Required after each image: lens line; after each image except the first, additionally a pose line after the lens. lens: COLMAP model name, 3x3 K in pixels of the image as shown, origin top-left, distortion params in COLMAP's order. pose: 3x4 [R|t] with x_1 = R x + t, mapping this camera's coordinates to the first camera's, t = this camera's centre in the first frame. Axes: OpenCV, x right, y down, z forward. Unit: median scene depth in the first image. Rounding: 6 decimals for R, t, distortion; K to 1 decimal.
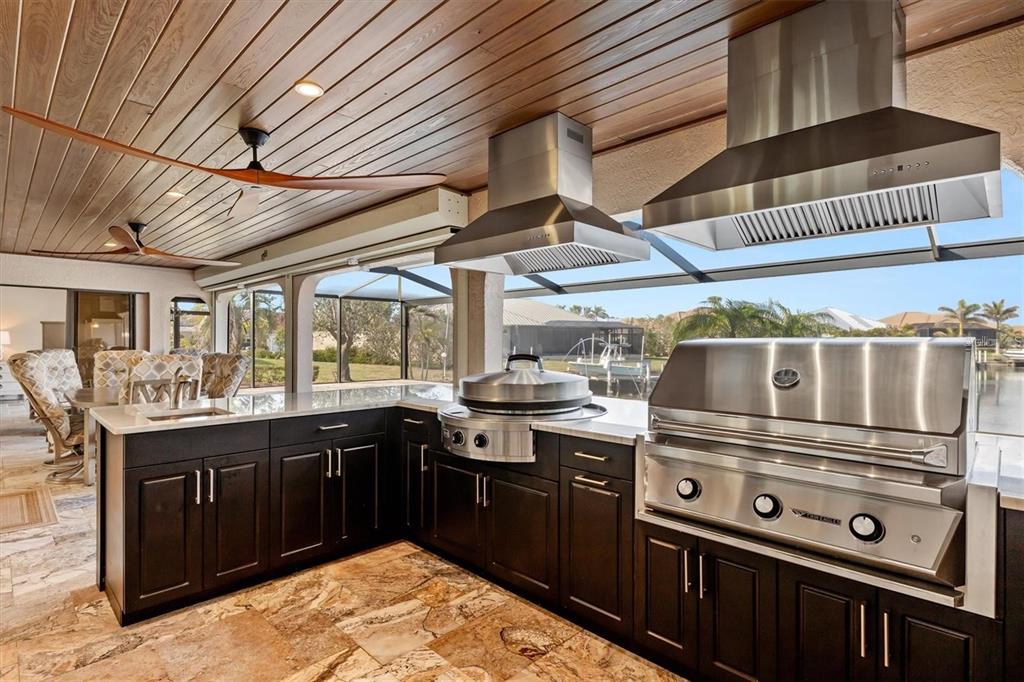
lens RADIAL K [[525.6, 0, 512.2], [0, 525.6, 340.4], [0, 0, 1]] dist [0.012791, -0.005492]
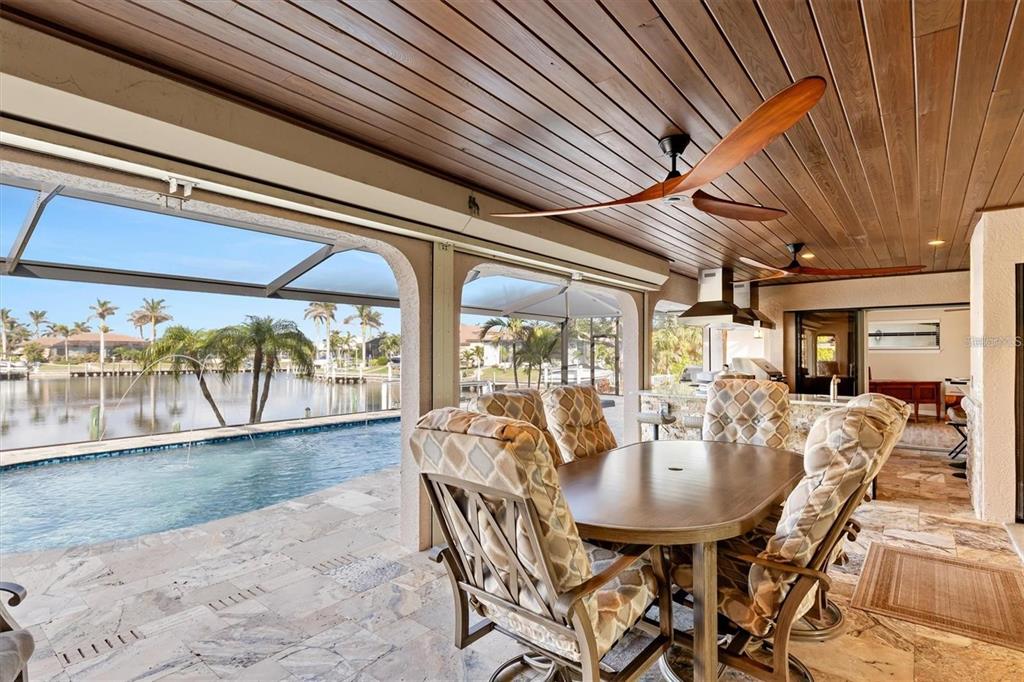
lens RADIAL K [[525.6, 0, 496.3], [0, 525.6, 351.5], [0, 0, 1]] dist [0.012791, -0.005492]
pose [[-0.115143, -0.000526, 0.993349, -1.905609], [0.002014, 0.999998, 0.000763, -0.025352], [-0.993347, 0.002089, -0.115142, 1.959150]]
